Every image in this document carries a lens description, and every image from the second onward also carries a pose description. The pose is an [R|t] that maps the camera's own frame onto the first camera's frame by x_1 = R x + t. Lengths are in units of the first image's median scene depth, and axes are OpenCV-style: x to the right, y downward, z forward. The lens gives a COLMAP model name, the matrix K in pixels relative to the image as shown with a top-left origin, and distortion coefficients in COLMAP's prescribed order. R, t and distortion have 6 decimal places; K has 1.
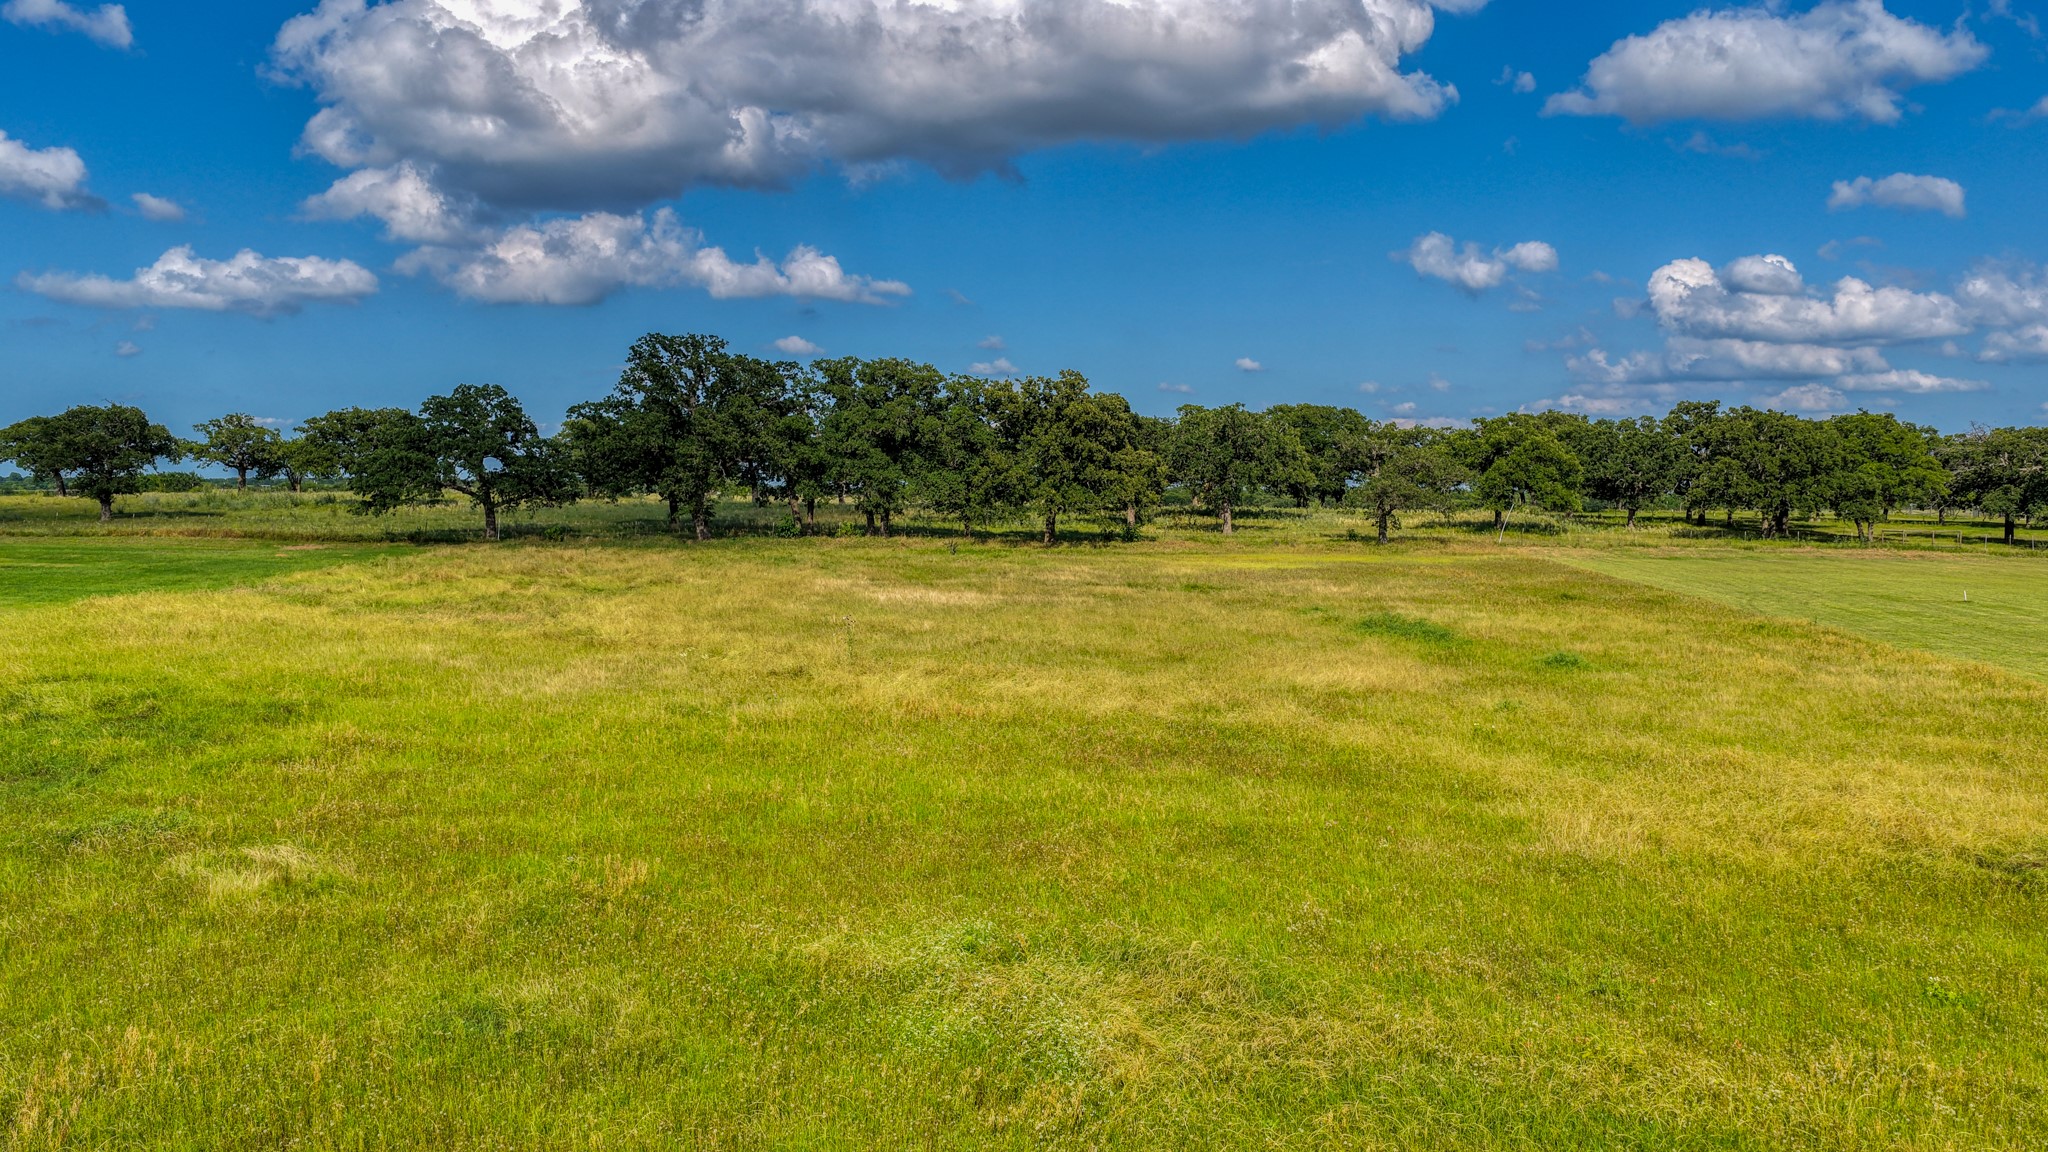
lens RADIAL K [[1702.0, 0, 1008.7], [0, 1702.0, 584.6], [0, 0, 1]] dist [-0.009041, 0.025744]
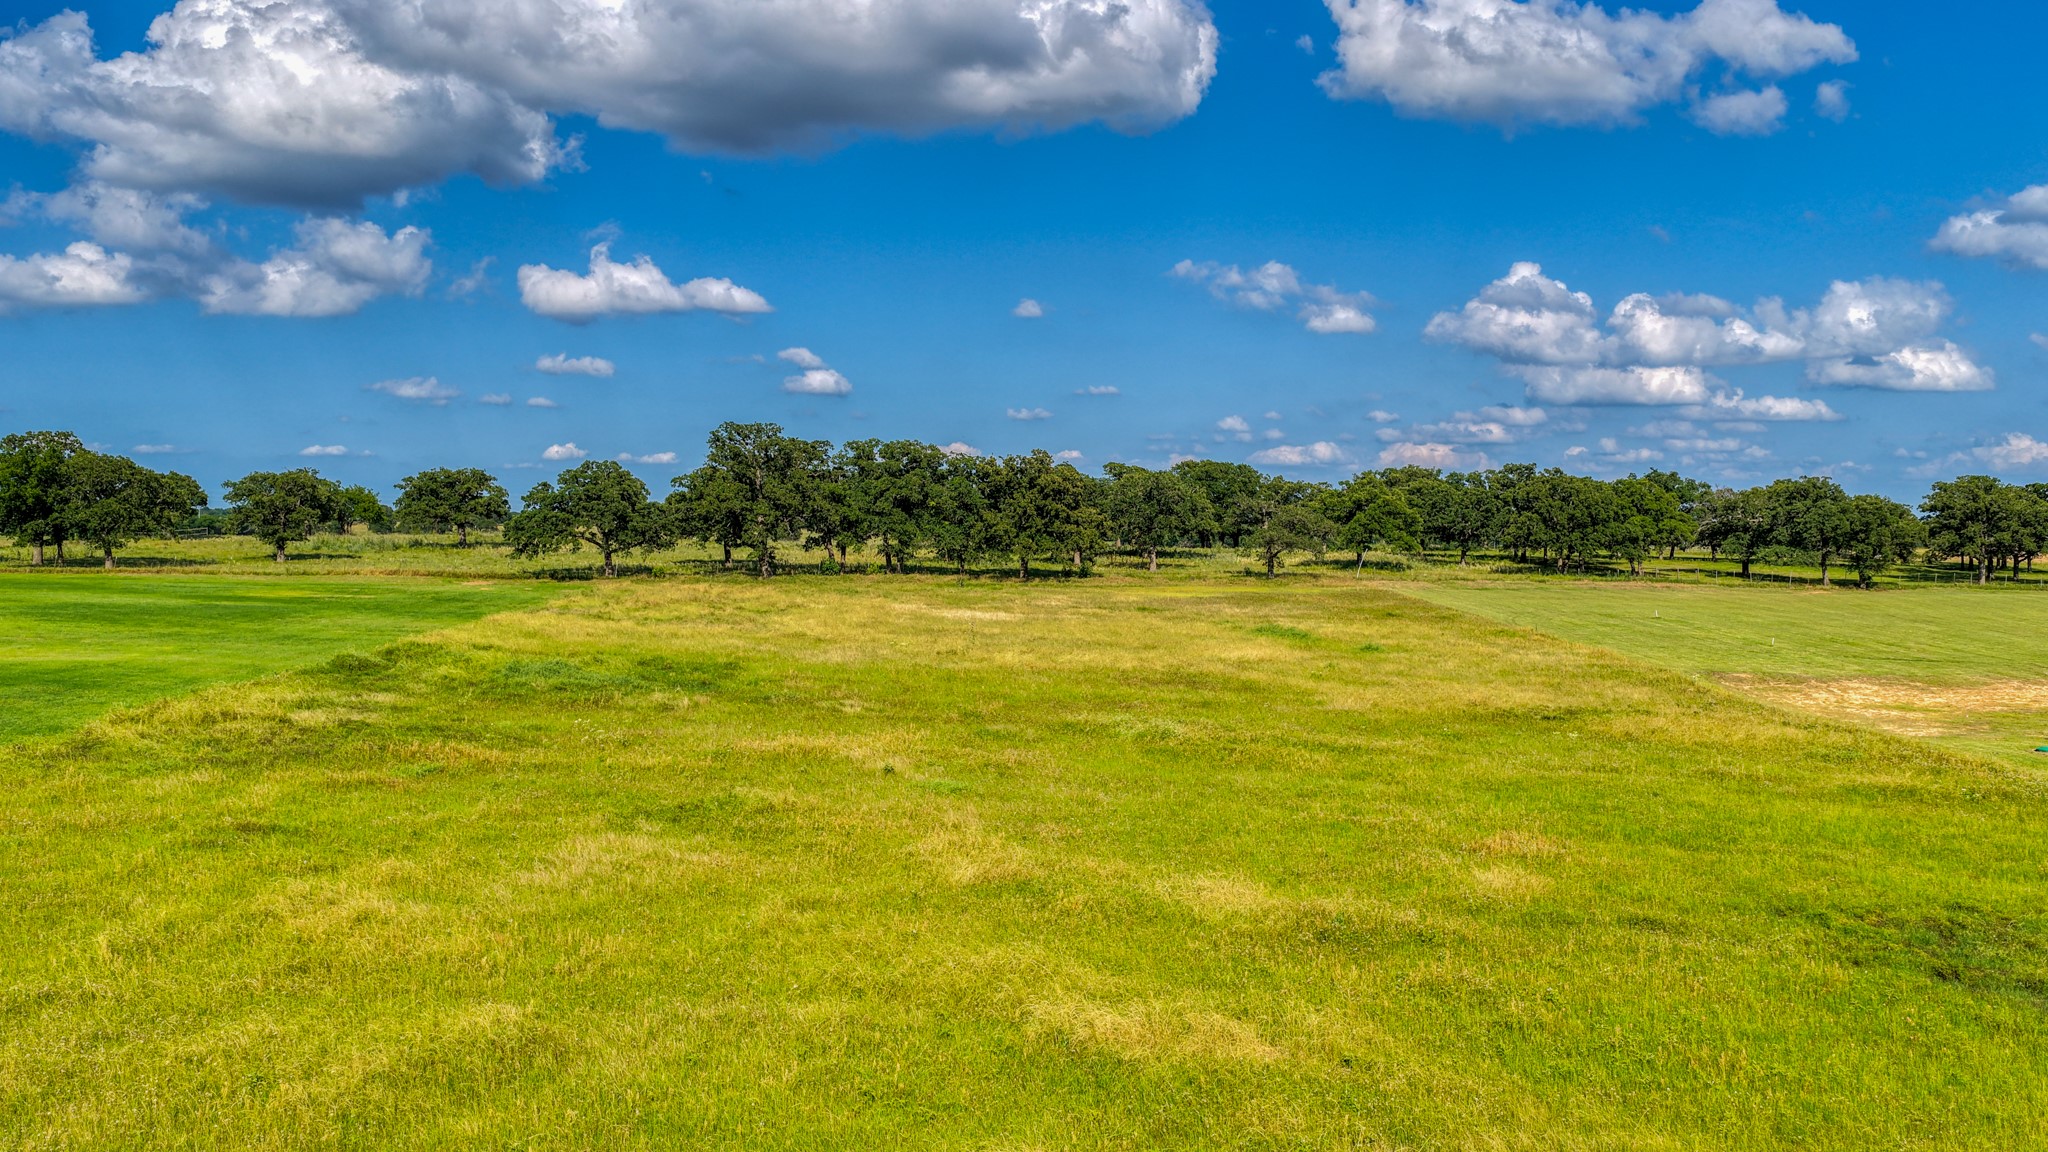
lens RADIAL K [[1702.0, 0, 1003.4], [0, 1702.0, 577.7], [0, 0, 1]] dist [-0.009041, 0.025744]
pose [[0.998315, -0.001760, 0.058003, -0.070248], [0.003068, 0.999743, -0.022475, 0.004999], [-0.057949, 0.022615, 0.998063, -0.335992]]
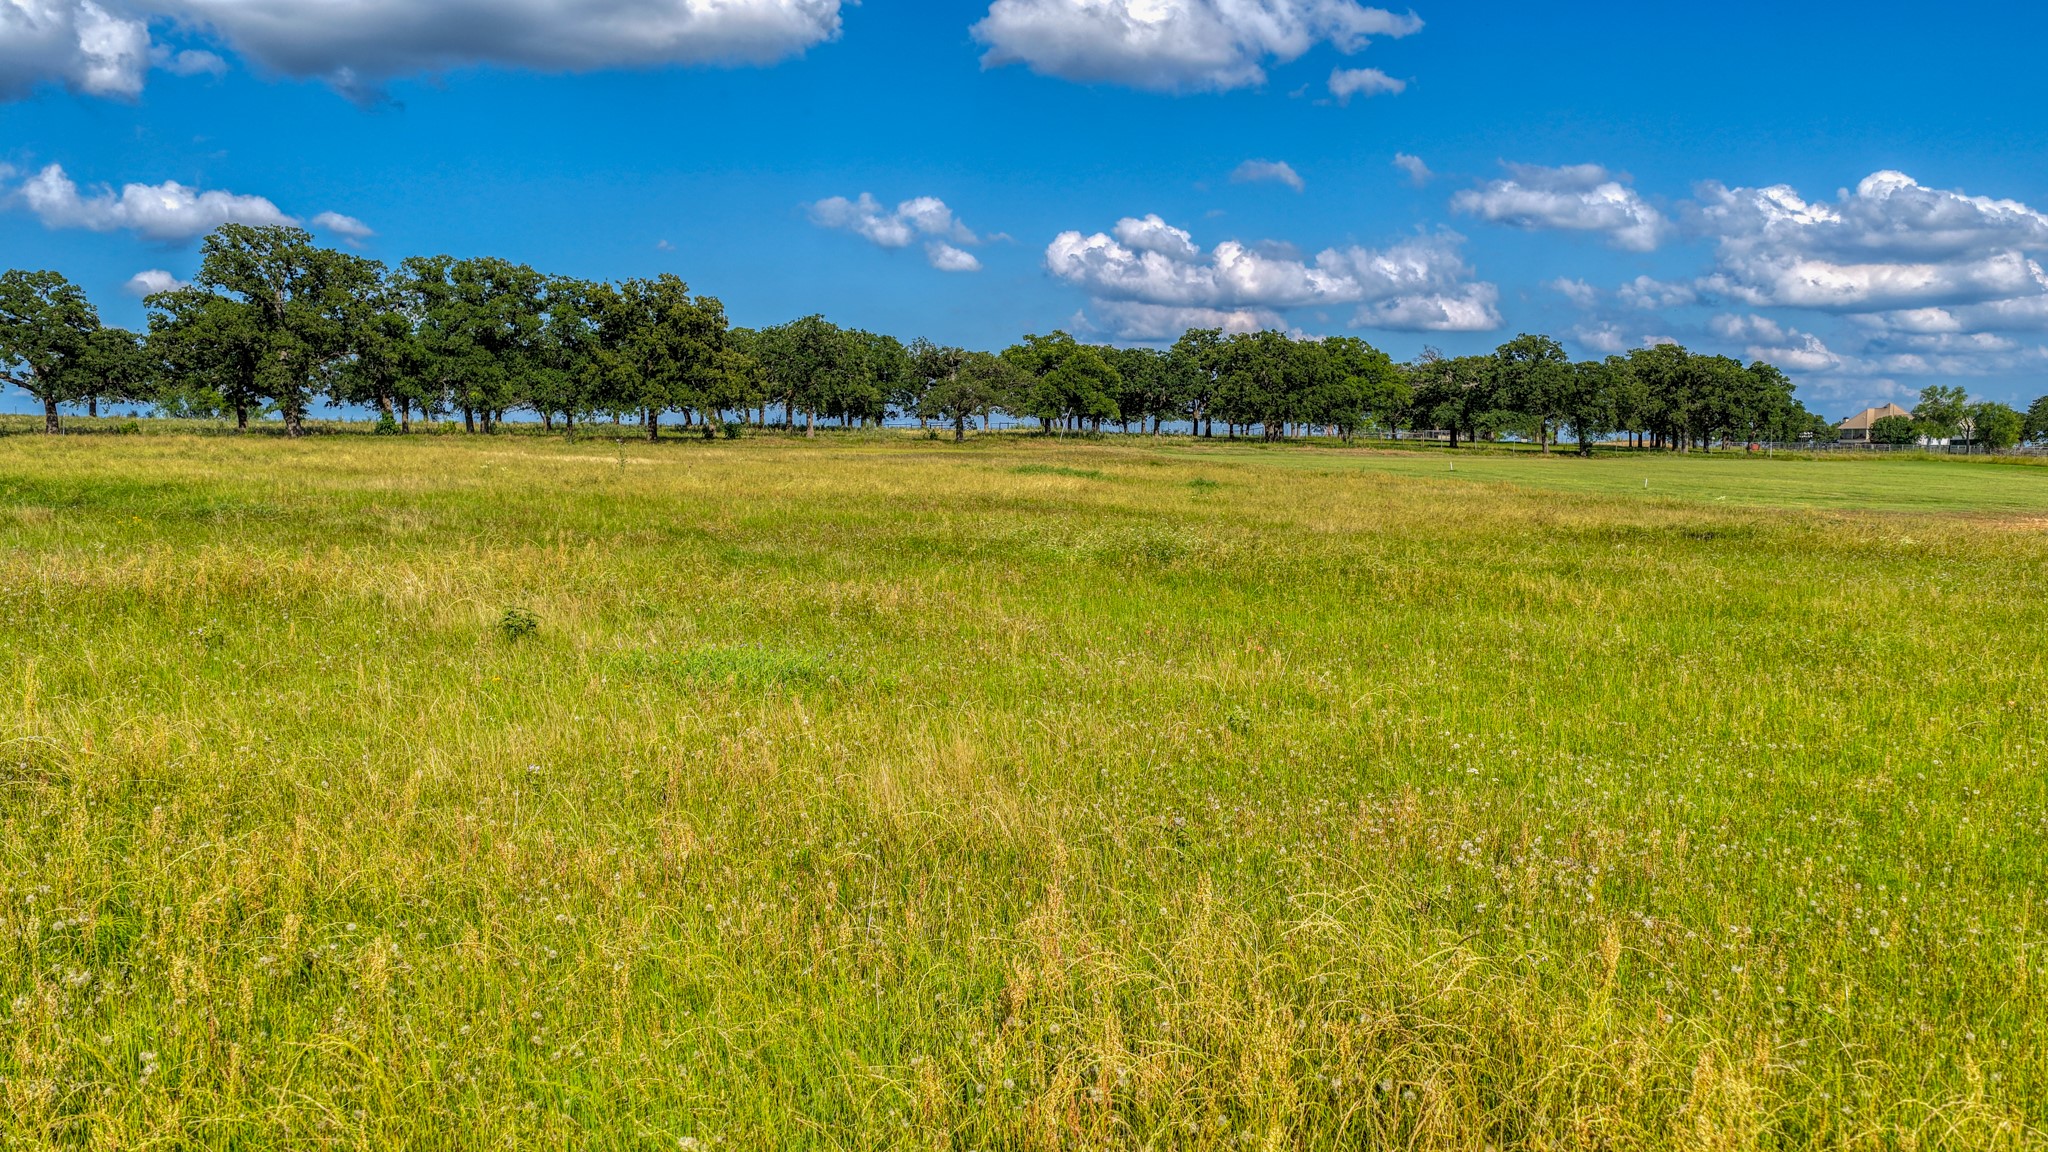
lens RADIAL K [[1702.0, 0, 1014.6], [0, 1702.0, 581.5], [0, 0, 1]] dist [-0.009041, 0.025744]
pose [[0.954390, -0.027781, 0.297267, -0.076338], [0.020114, 0.999382, 0.028819, 0.035653], [-0.297884, -0.021525, 0.954359, -0.055327]]
